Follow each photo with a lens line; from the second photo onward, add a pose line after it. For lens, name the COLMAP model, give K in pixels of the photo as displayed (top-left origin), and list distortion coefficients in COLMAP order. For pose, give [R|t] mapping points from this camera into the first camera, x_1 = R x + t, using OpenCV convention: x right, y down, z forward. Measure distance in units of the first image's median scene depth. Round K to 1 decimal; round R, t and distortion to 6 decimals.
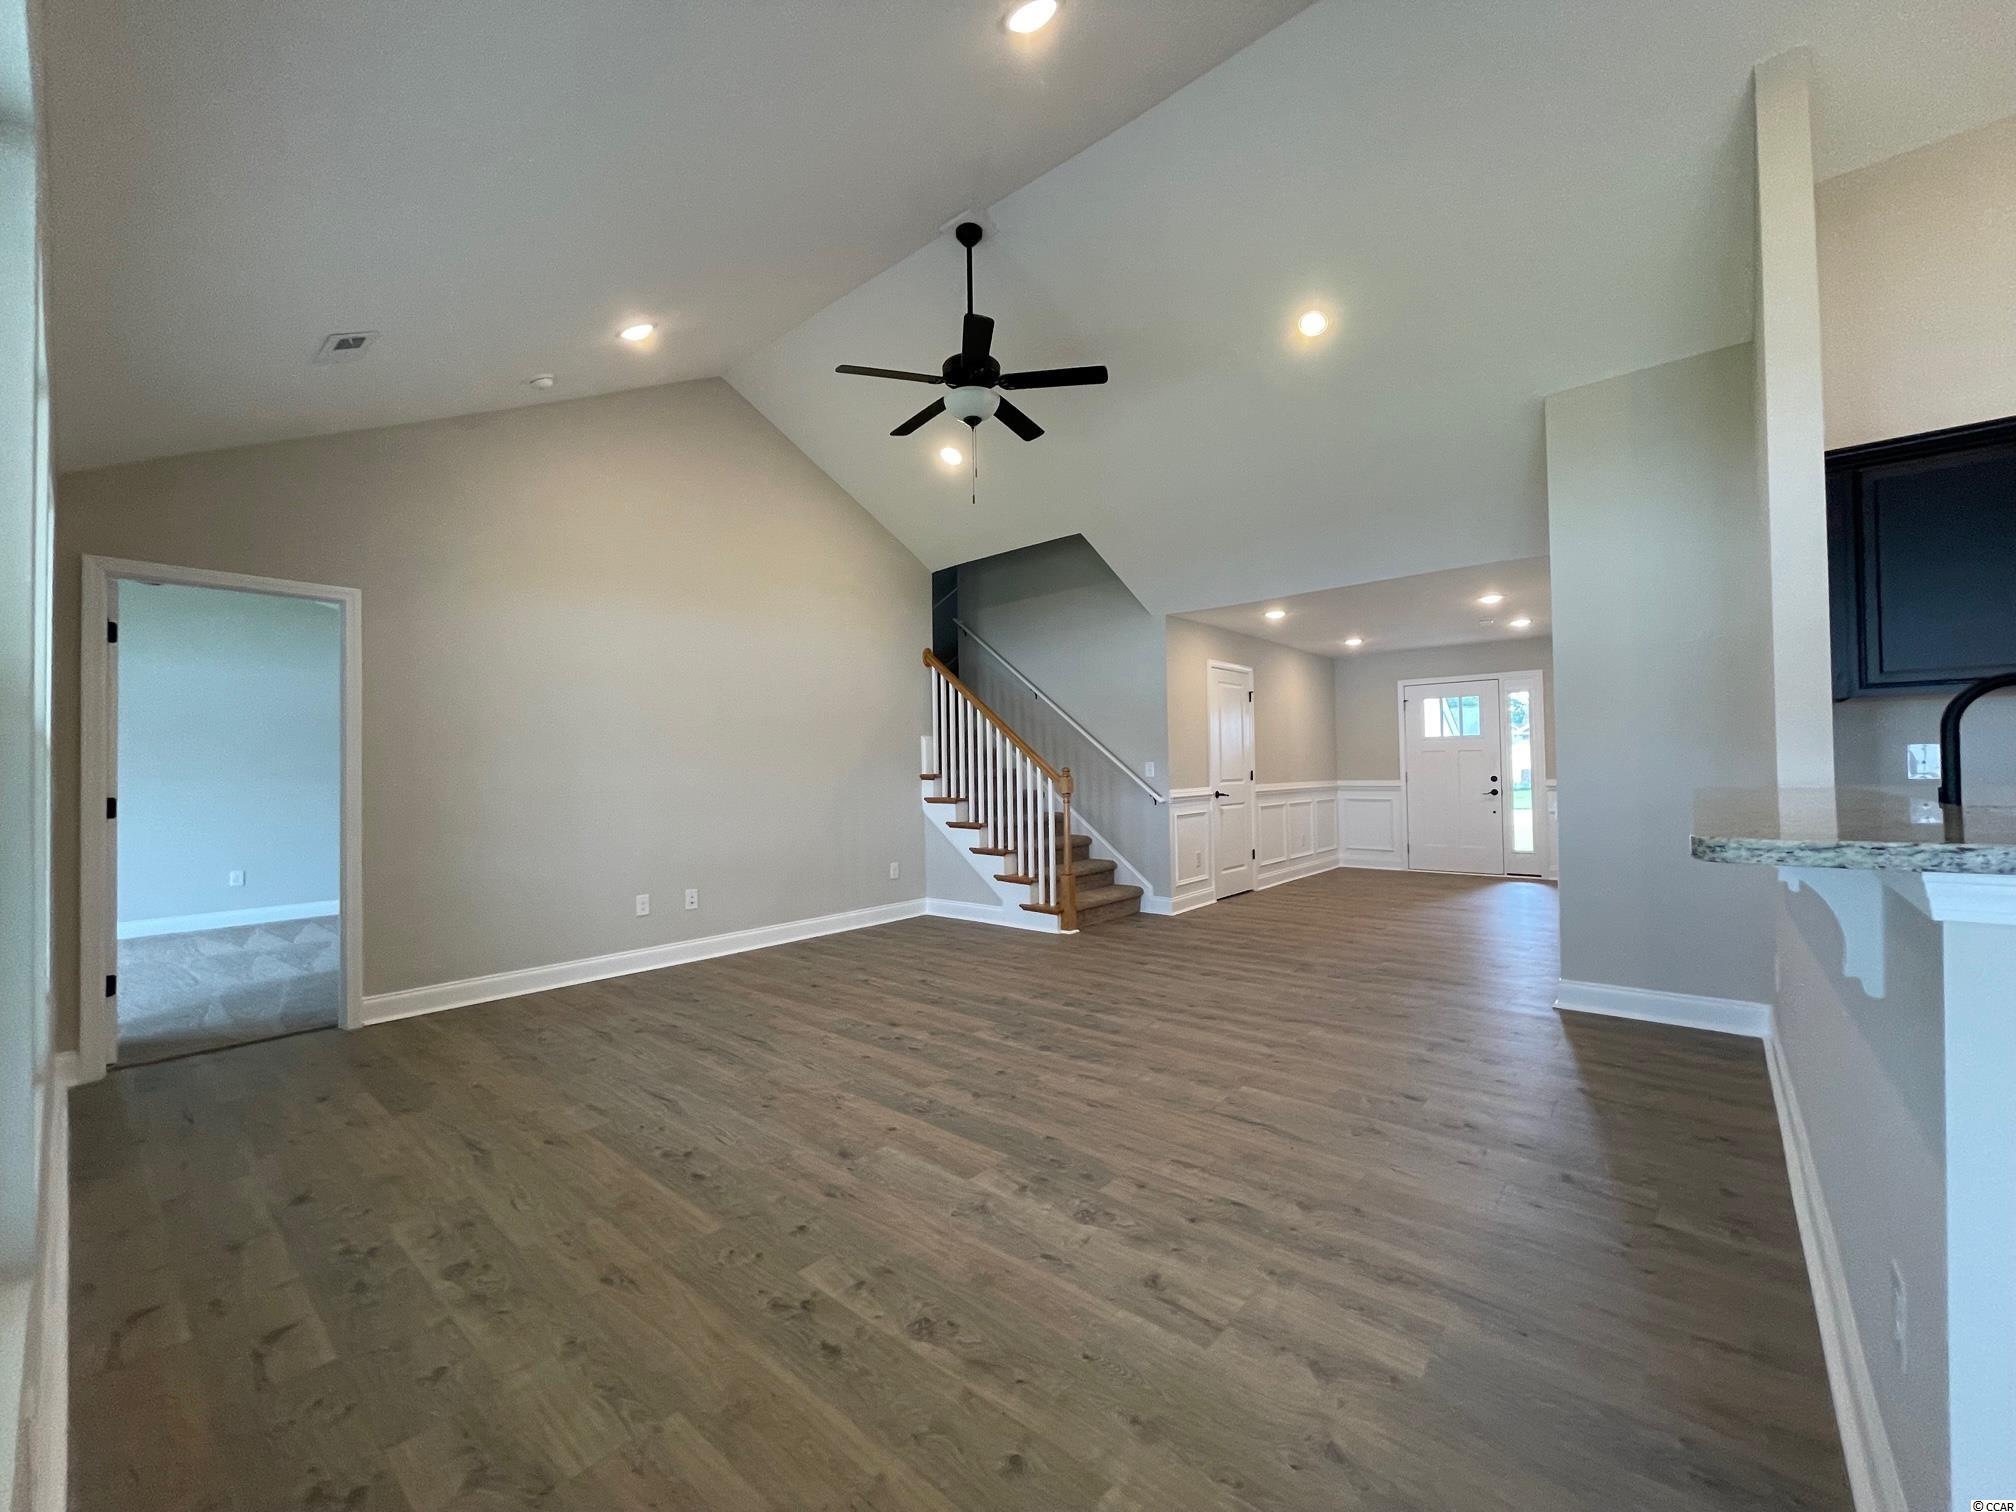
lens RADIAL K [[811.1, 0, 1022.0], [0, 811.1, 756.9], [0, 0, 1]] dist [-0.009670, -0.000020]
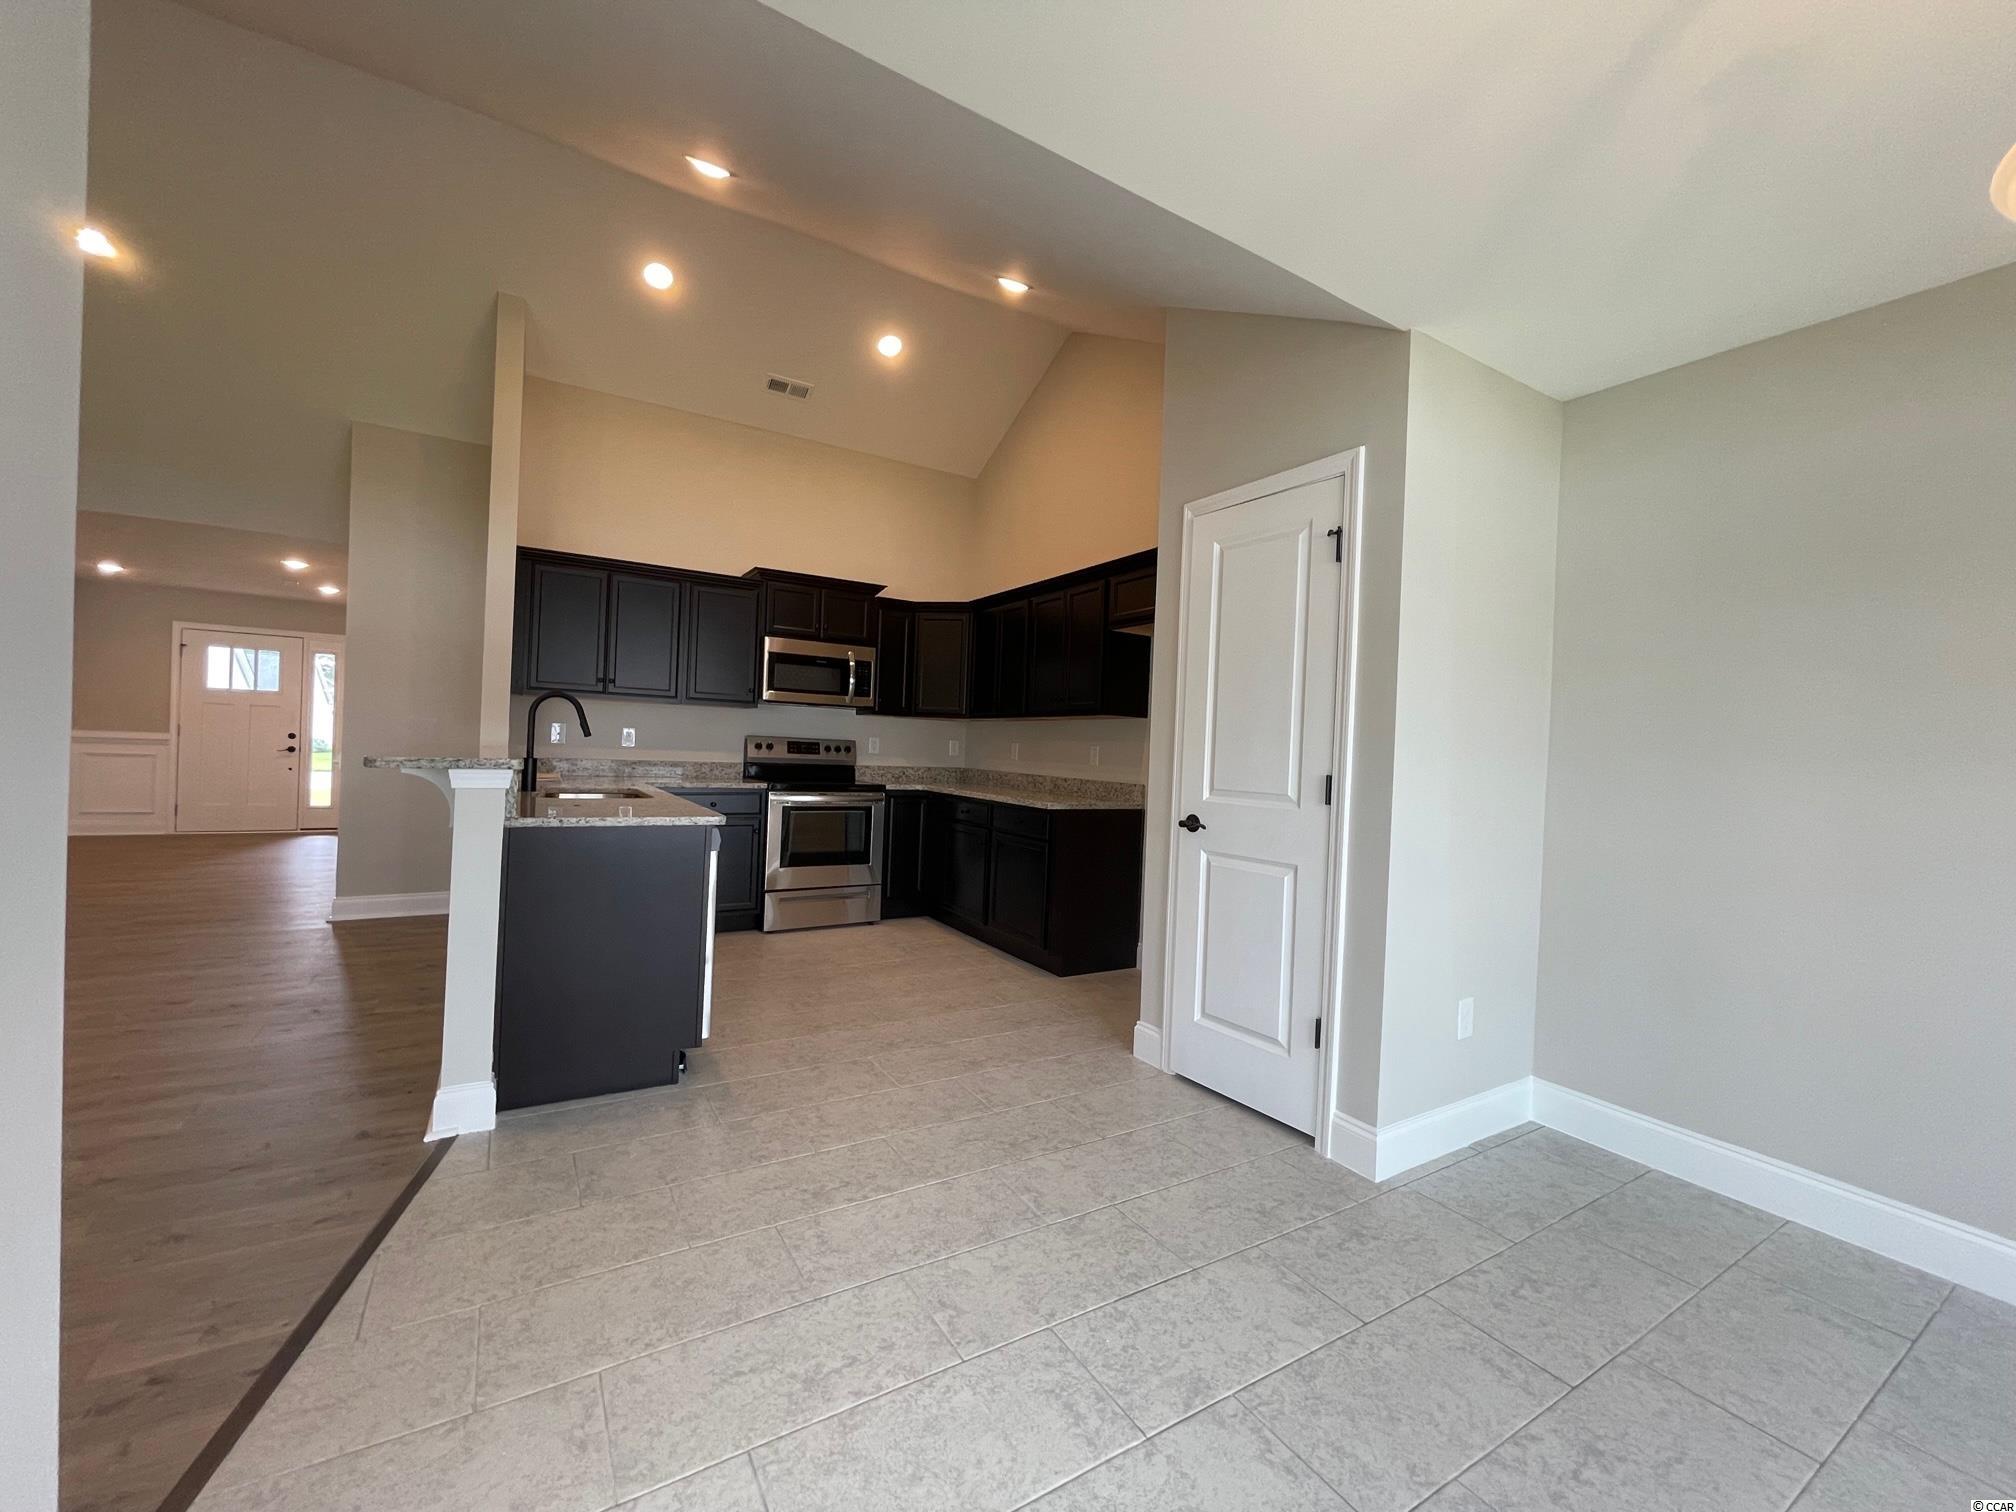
lens RADIAL K [[811.1, 0, 1022.0], [0, 811.1, 756.9], [0, 0, 1]] dist [-0.009670, -0.000020]
pose [[0.306965, 0.021259, 0.951483, -0.114782], [-0.062120, 0.998066, -0.002259, -0.001282], [-0.949691, -0.058413, 0.307692, -0.222945]]
